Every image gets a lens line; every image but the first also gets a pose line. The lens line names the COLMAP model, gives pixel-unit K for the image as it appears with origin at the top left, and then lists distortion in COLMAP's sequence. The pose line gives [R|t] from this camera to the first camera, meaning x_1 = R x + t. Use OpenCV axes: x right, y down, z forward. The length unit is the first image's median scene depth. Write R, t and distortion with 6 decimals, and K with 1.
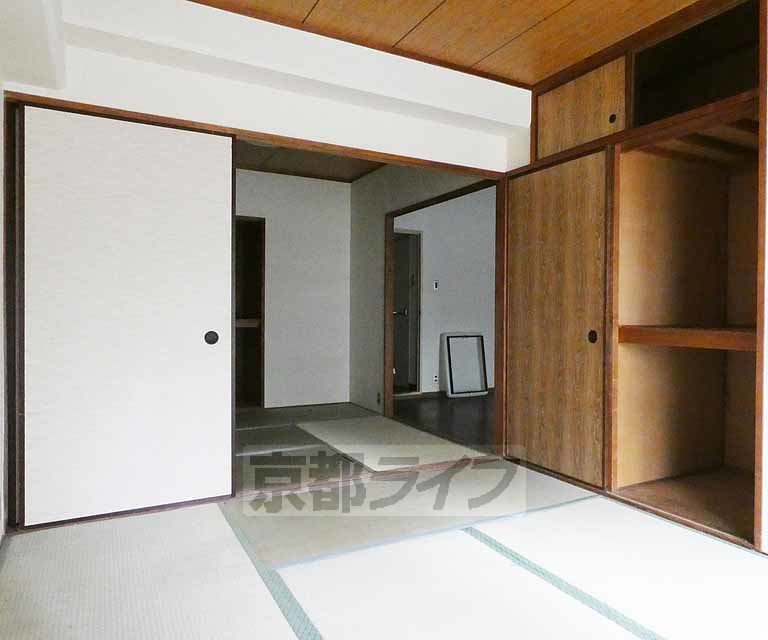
lens RADIAL K [[549.0, 0, 385.4], [0, 549.0, 319.4], [0, 0, 1]] dist [-0.007971, 0.007155]
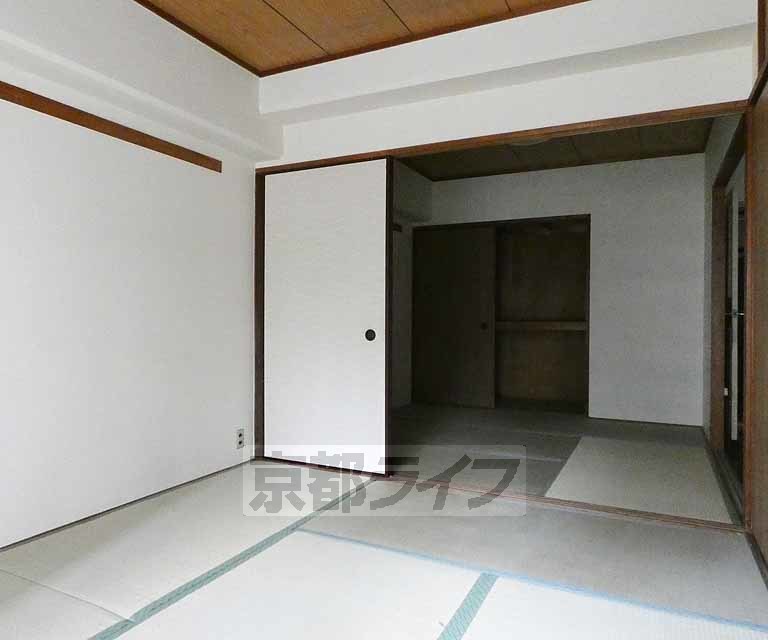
lens RADIAL K [[549.0, 0, 384.9], [0, 549.0, 319.4], [0, 0, 1]] dist [-0.007971, 0.007155]
pose [[0.586941, 0.000452, -0.809629, 0.639457], [-0.007816, 0.999956, -0.005107, 0.004275], [0.809592, 0.009325, 0.586919, 0.342974]]
